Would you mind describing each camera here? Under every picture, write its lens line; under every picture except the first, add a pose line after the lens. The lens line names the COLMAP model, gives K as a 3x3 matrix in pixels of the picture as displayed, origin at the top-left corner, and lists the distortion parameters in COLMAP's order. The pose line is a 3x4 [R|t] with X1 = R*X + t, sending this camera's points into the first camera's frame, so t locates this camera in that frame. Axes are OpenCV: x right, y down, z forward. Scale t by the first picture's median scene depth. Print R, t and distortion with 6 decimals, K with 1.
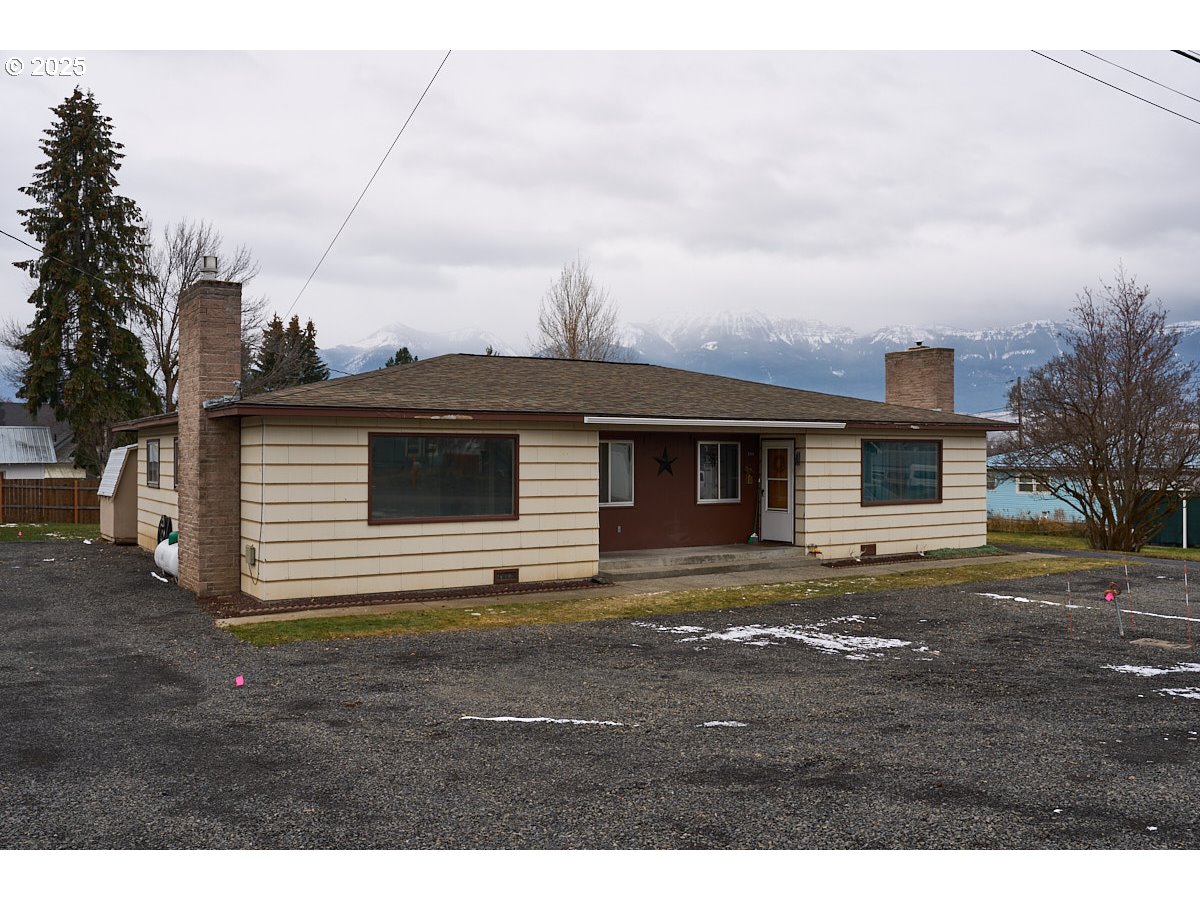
lens RADIAL K [[1110.9, 0, 598.2], [0, 1110.9, 507.6], [0, 0, 1]] dist [0.053128, 0.005557]
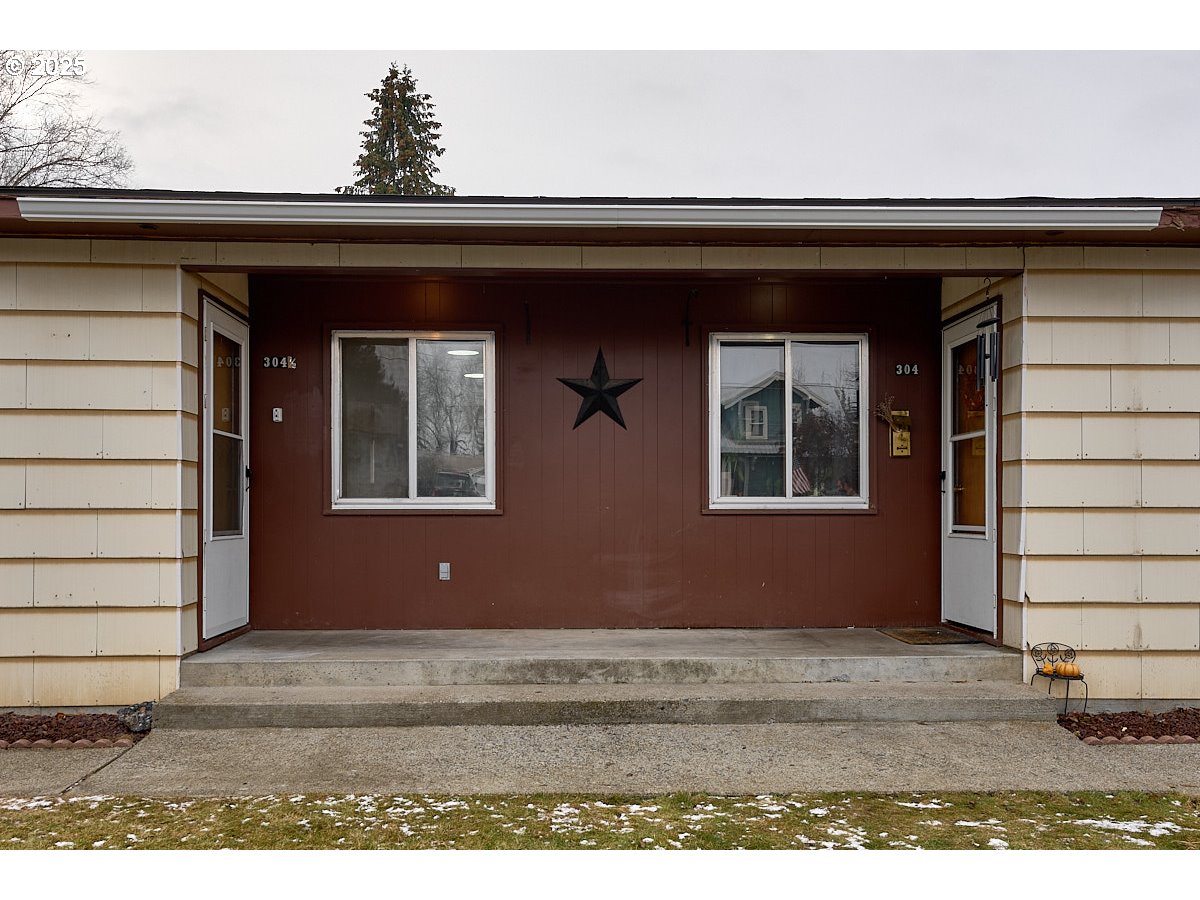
lens RADIAL K [[1110.9, 0, 598.2], [0, 1110.9, 507.6], [0, 0, 1]] dist [0.053128, 0.005557]
pose [[0.850600, -0.002174, -0.525809, 0.130808], [-0.026628, 0.998530, -0.047205, 0.007352], [0.525139, 0.054153, 0.849292, 0.362896]]
